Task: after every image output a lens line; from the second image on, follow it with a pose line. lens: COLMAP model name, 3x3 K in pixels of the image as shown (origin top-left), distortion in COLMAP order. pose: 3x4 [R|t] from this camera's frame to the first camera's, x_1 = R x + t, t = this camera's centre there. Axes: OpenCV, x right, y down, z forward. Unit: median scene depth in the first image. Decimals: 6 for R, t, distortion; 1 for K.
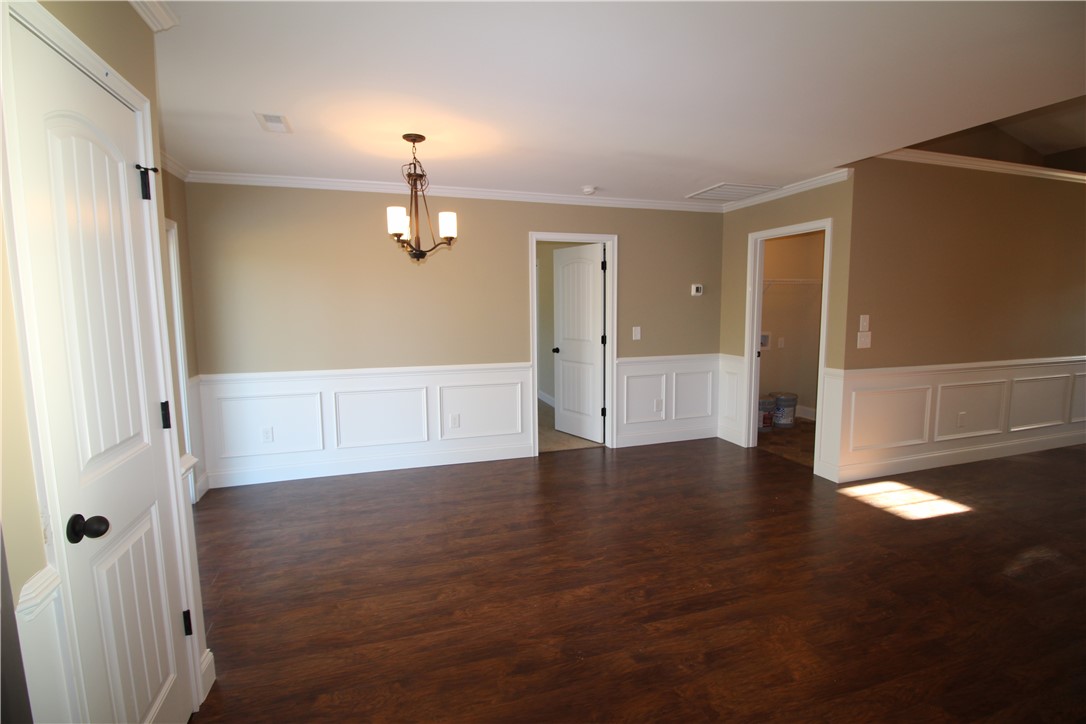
lens RADIAL K [[502.1, 0, 541.7], [0, 502.1, 357.0], [0, 0, 1]] dist [-0.001700, -0.012510]
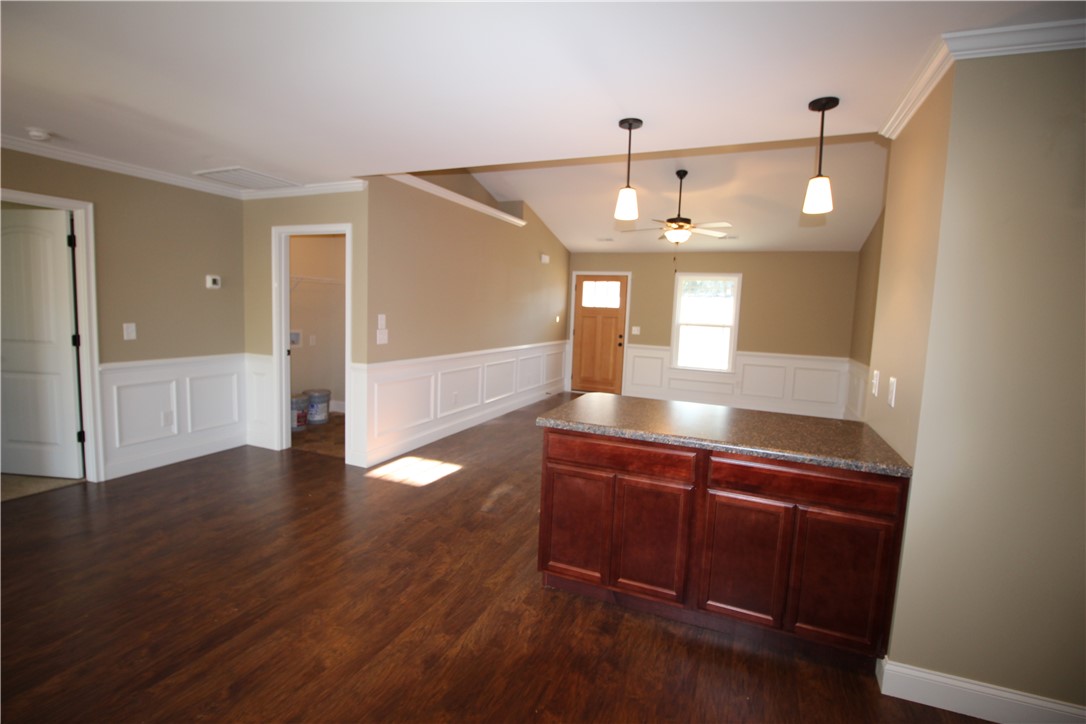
lens RADIAL K [[502.1, 0, 541.7], [0, 502.1, 357.0], [0, 0, 1]] dist [-0.001700, -0.012510]
pose [[0.653420, -0.041952, 0.755832, 0.022881], [0.037201, 0.999036, 0.023291, -0.001507], [-0.756081, 0.012899, 0.654351, -0.011584]]
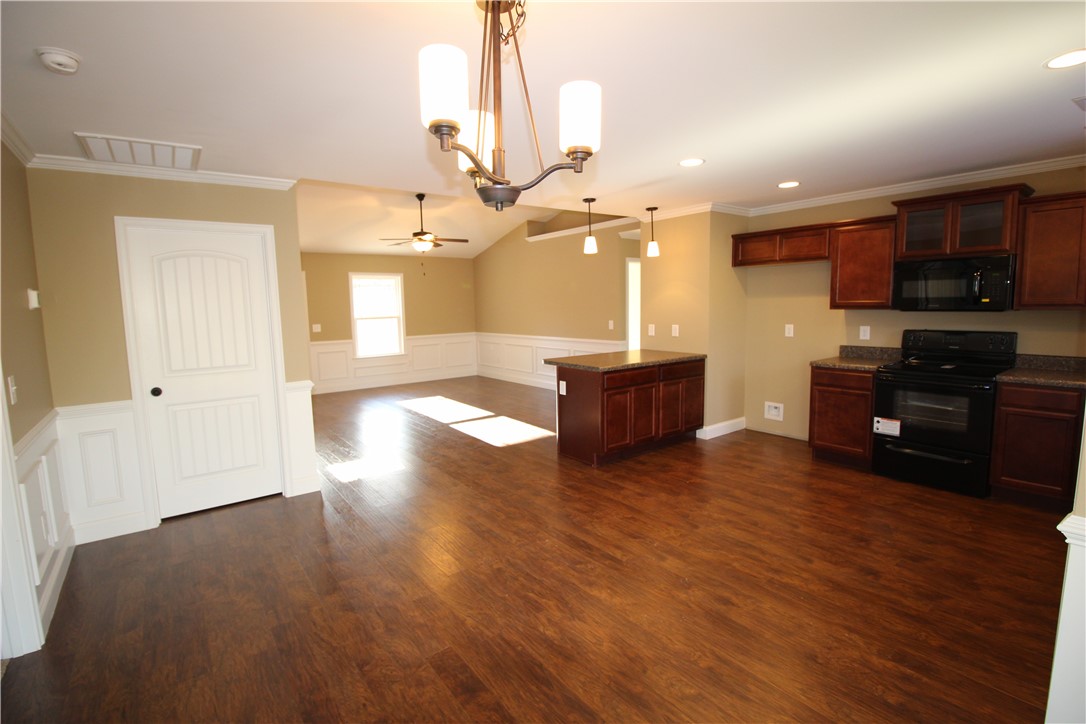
lens RADIAL K [[502.1, 0, 541.7], [0, 502.1, 357.0], [0, 0, 1]] dist [-0.001700, -0.012510]
pose [[-0.326572, -0.086846, 0.941174, -0.518758], [0.123898, 0.983244, 0.133719, -0.099995], [-0.937016, 0.160279, -0.310340, 0.887630]]
